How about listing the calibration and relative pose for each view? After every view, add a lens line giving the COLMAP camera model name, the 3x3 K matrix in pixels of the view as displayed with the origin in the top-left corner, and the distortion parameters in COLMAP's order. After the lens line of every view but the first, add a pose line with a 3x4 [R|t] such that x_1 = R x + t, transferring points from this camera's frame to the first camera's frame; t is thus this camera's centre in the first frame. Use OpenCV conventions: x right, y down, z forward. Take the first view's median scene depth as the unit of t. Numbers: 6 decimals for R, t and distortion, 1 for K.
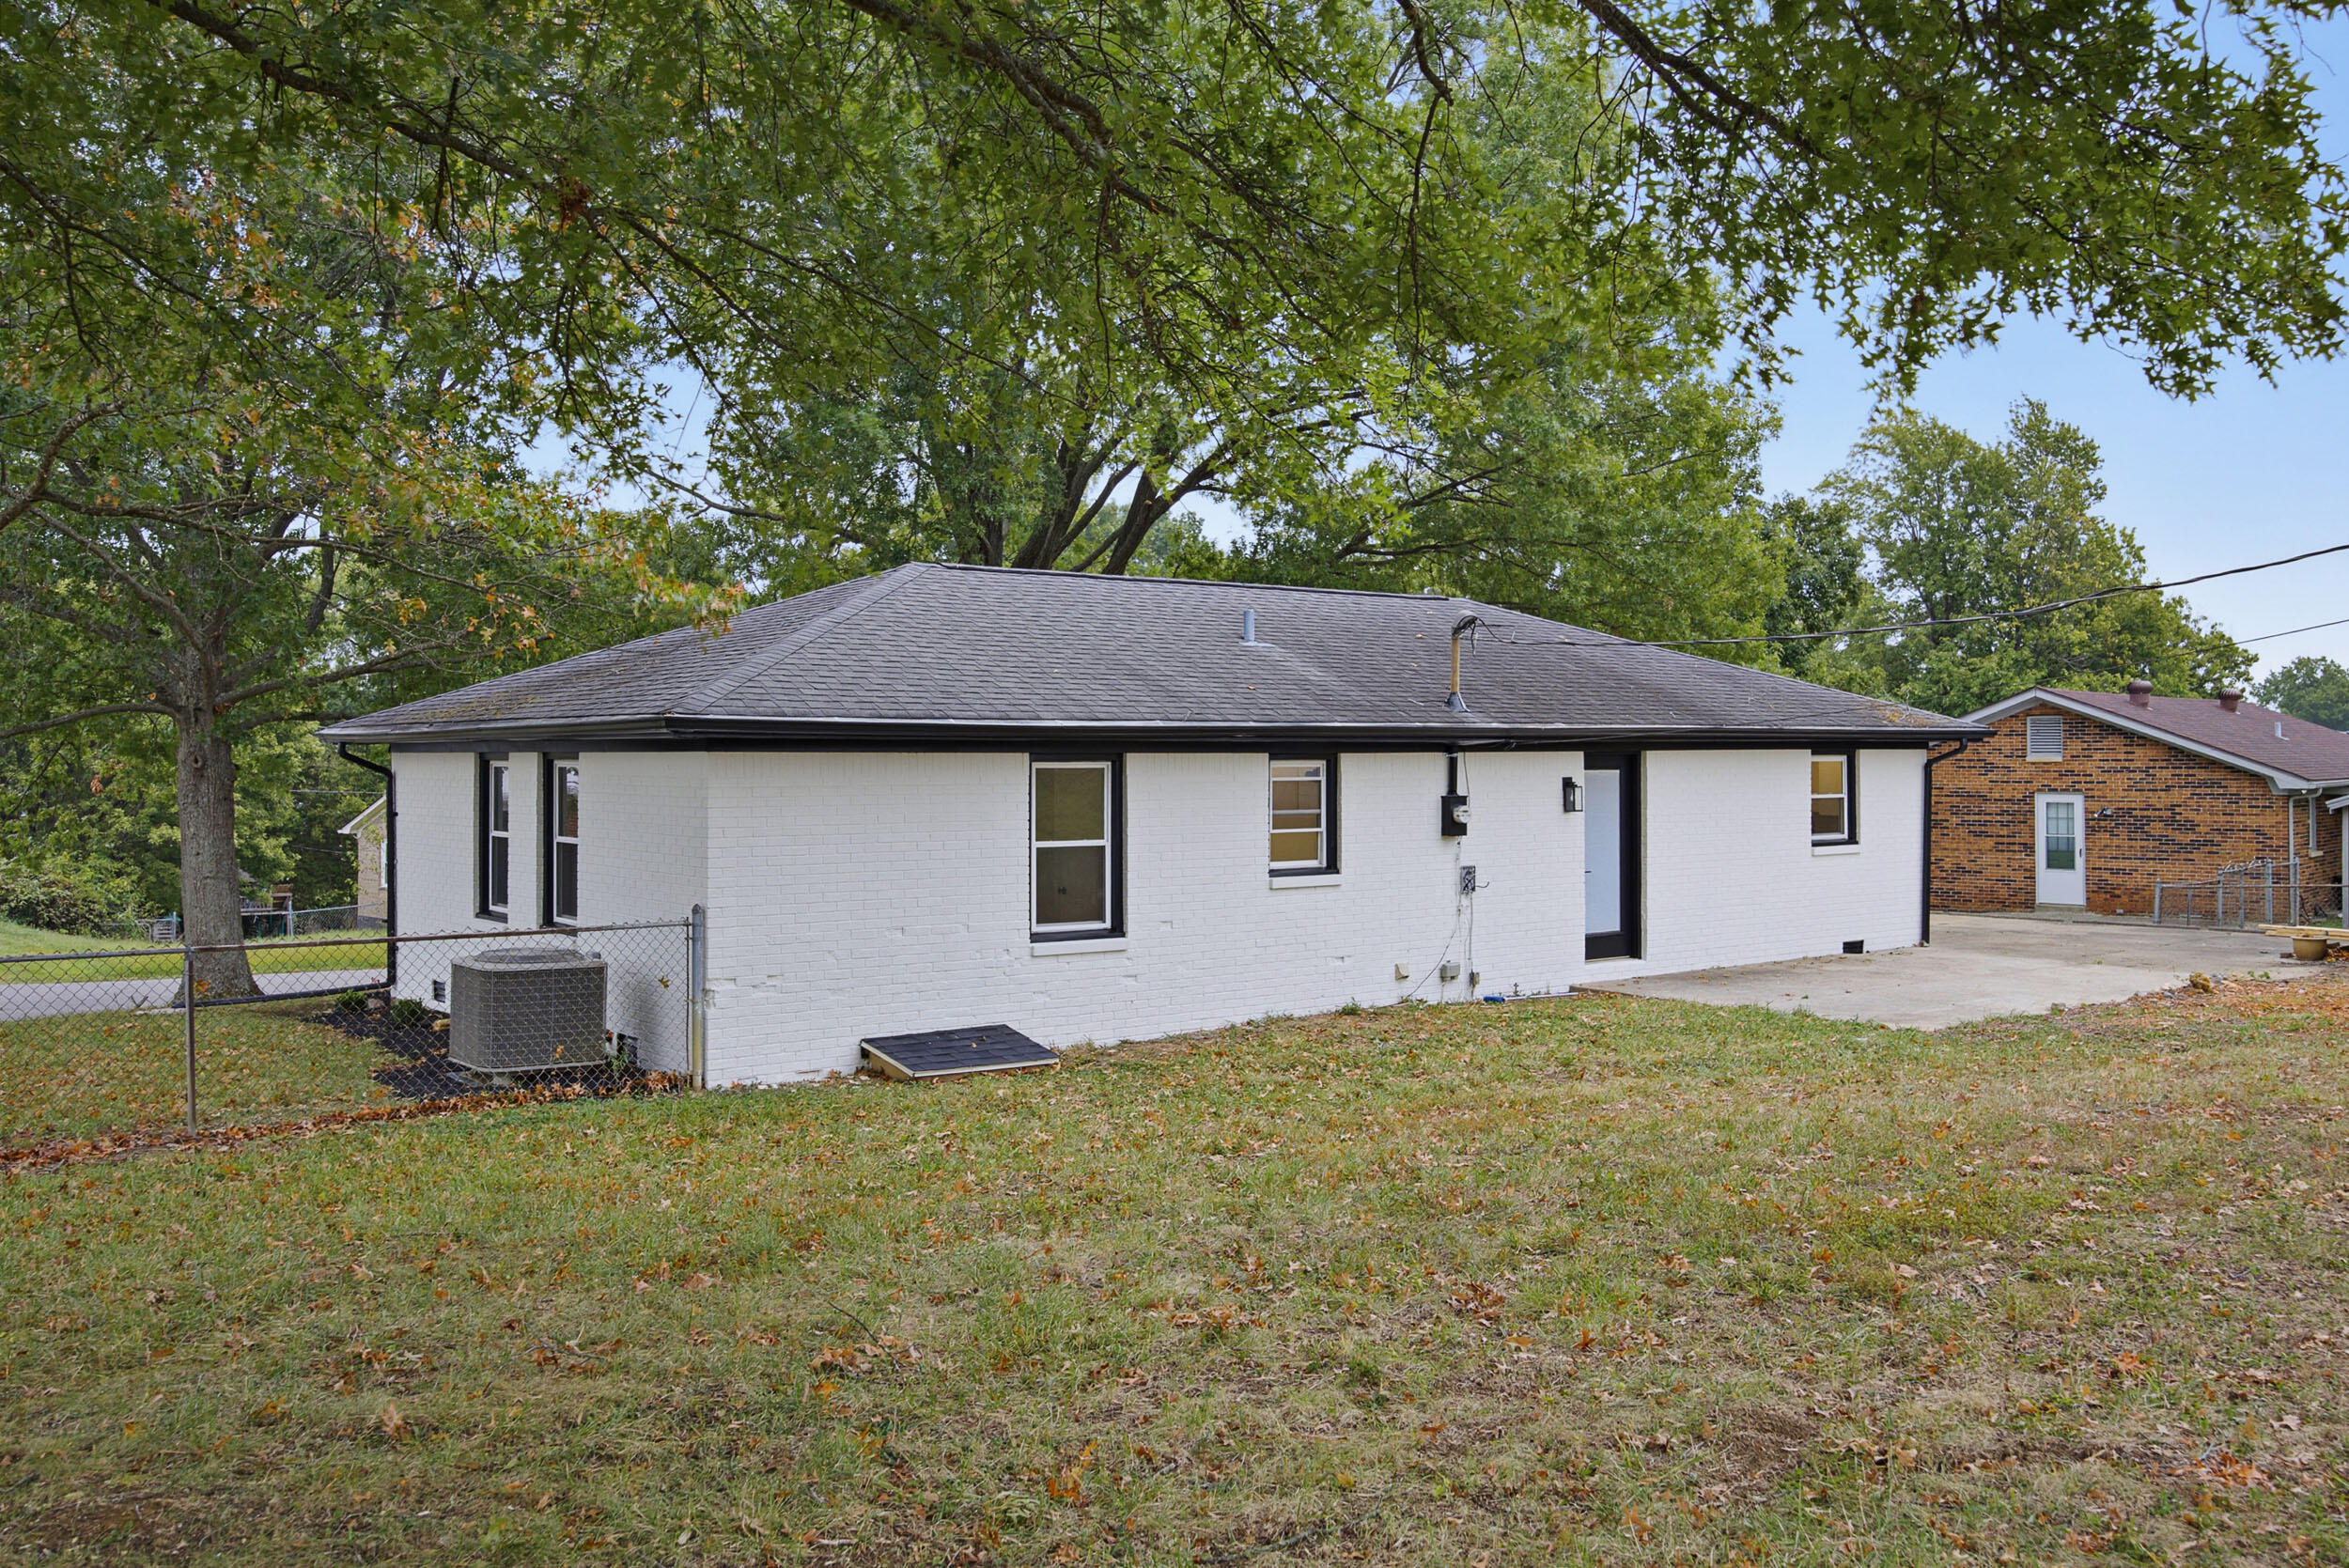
lens RADIAL K [[1973.1, 0, 1174.5], [0, 1973.1, 784.0], [0, 0, 1]] dist [-0.071704, -0.005258]
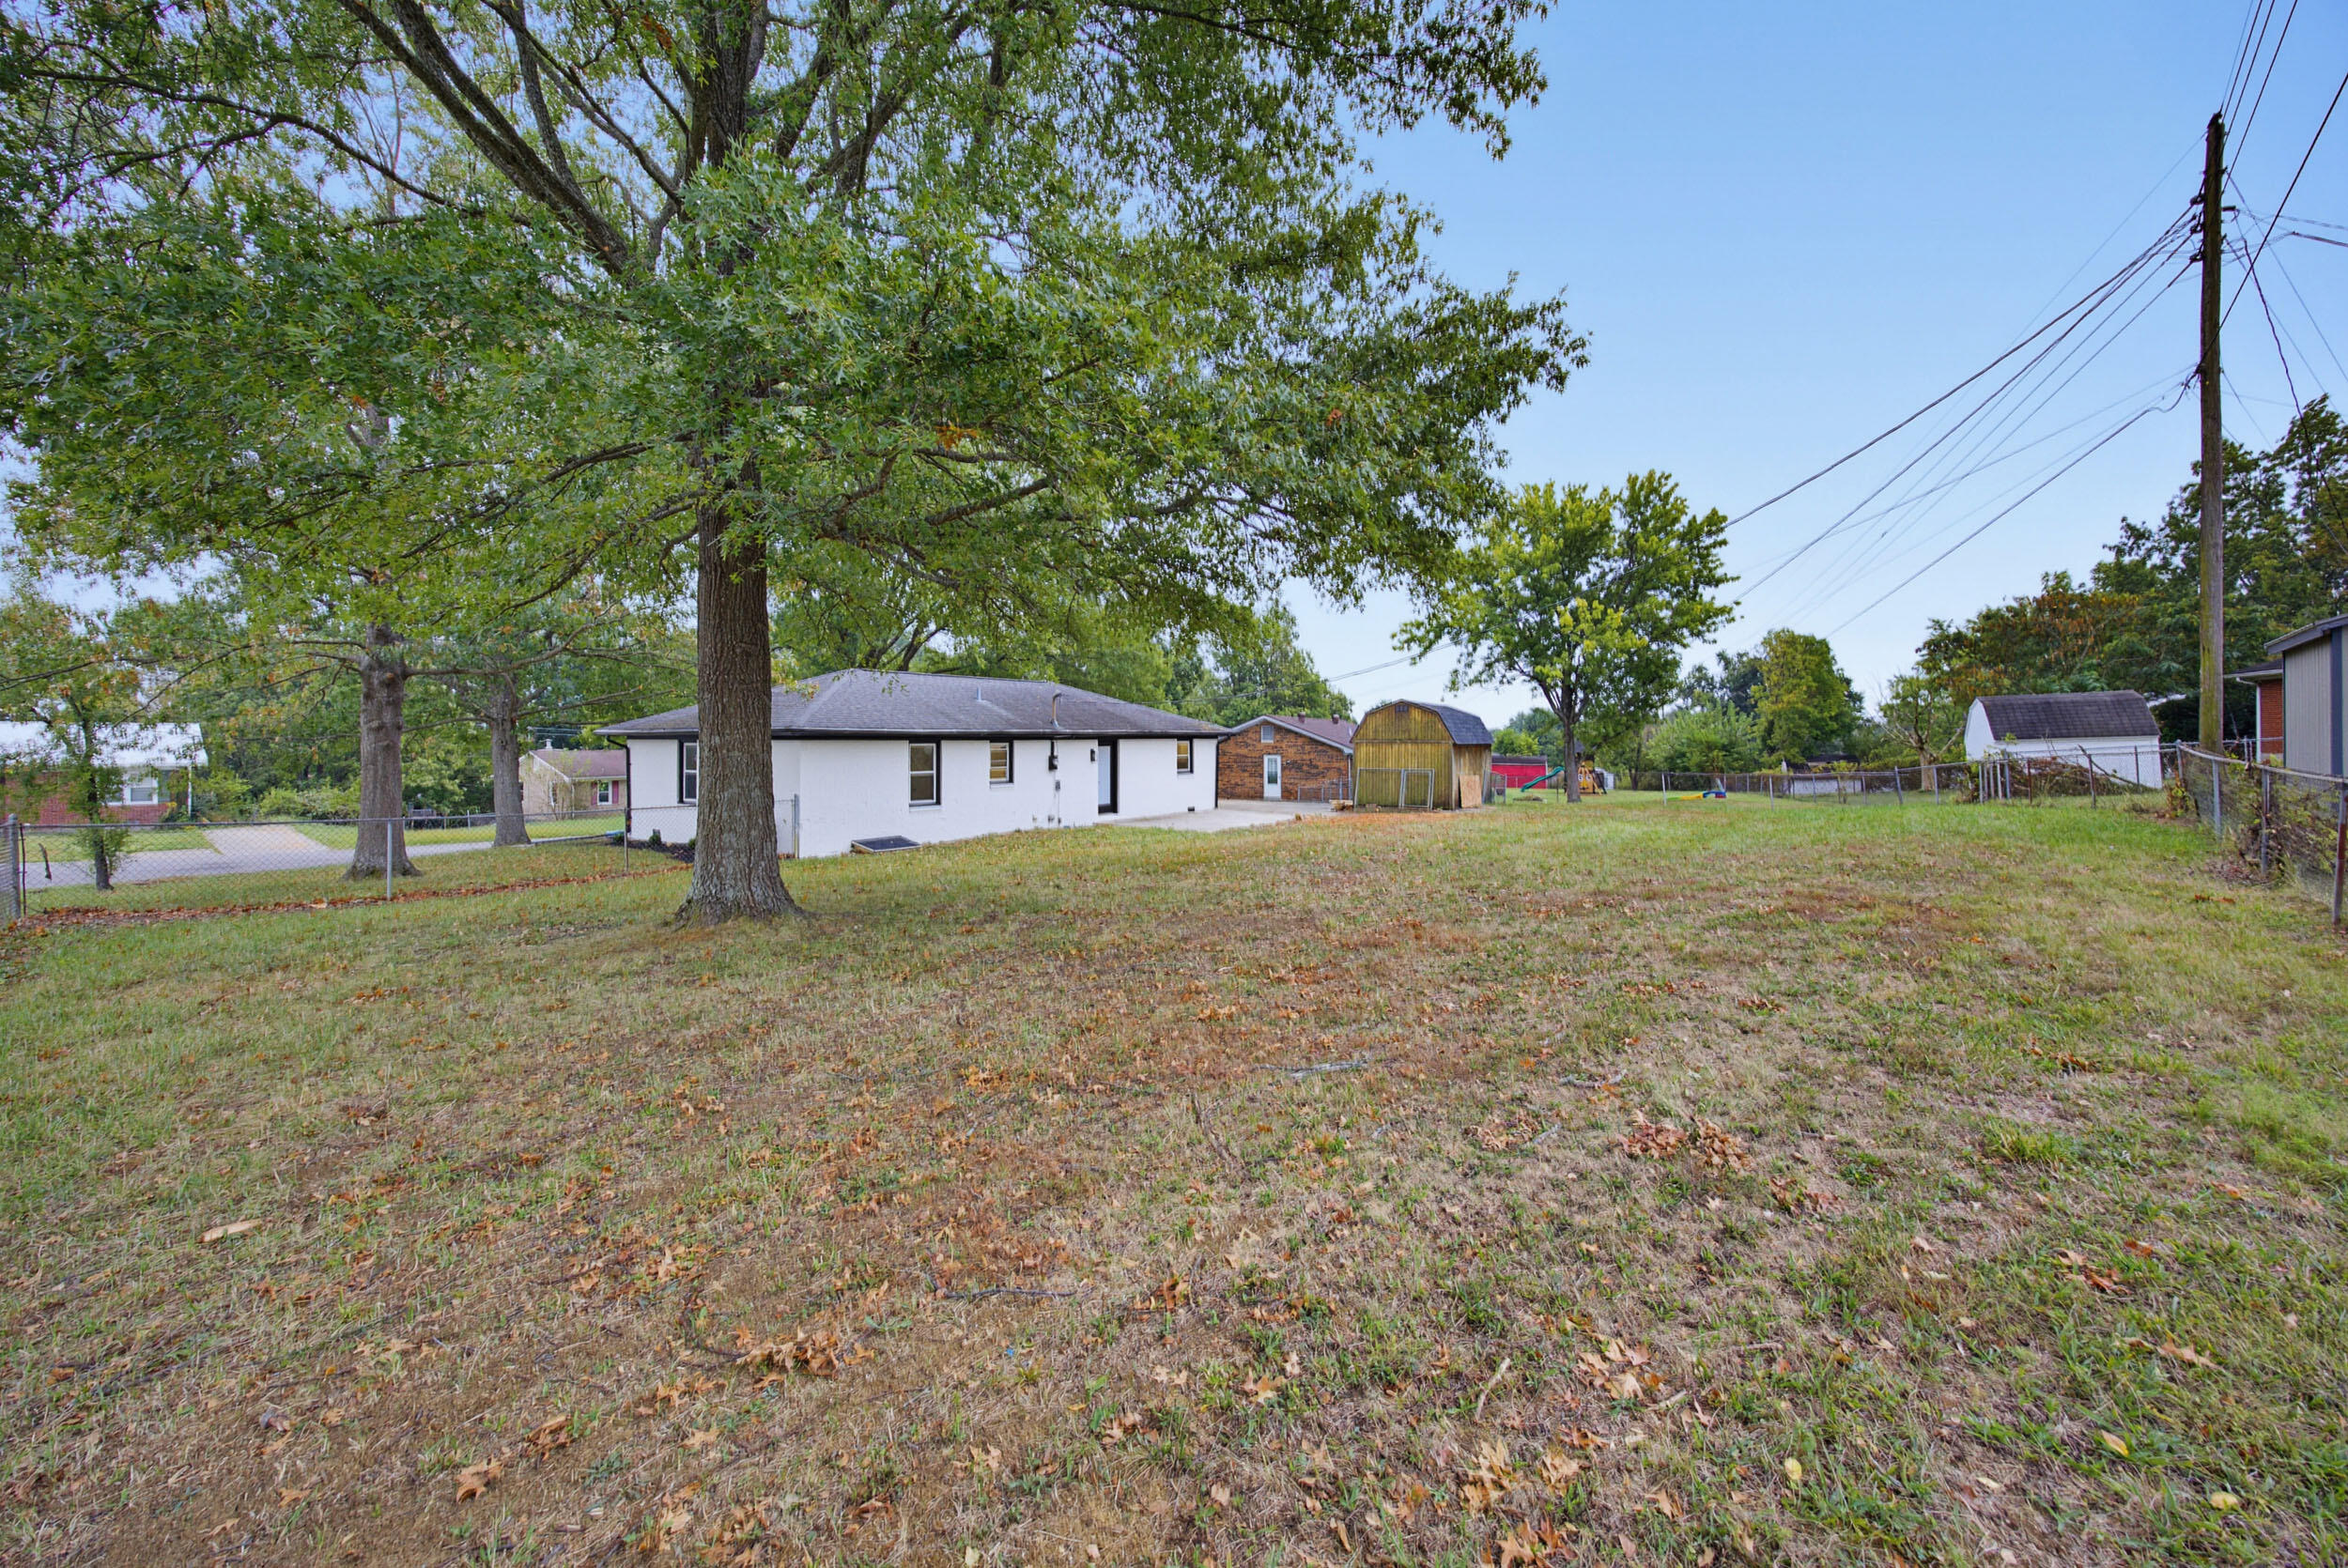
lens RADIAL K [[965.6, 0, 1174.0], [0, 965.6, 784.0], [0, 0, 1]] dist [-0.000035, 0.000204]
pose [[0.957526, -0.010456, 0.288157, -0.089373], [0.001139, 0.999472, 0.032483, 0.001332], [-0.288344, -0.030775, 0.957032, -0.371065]]
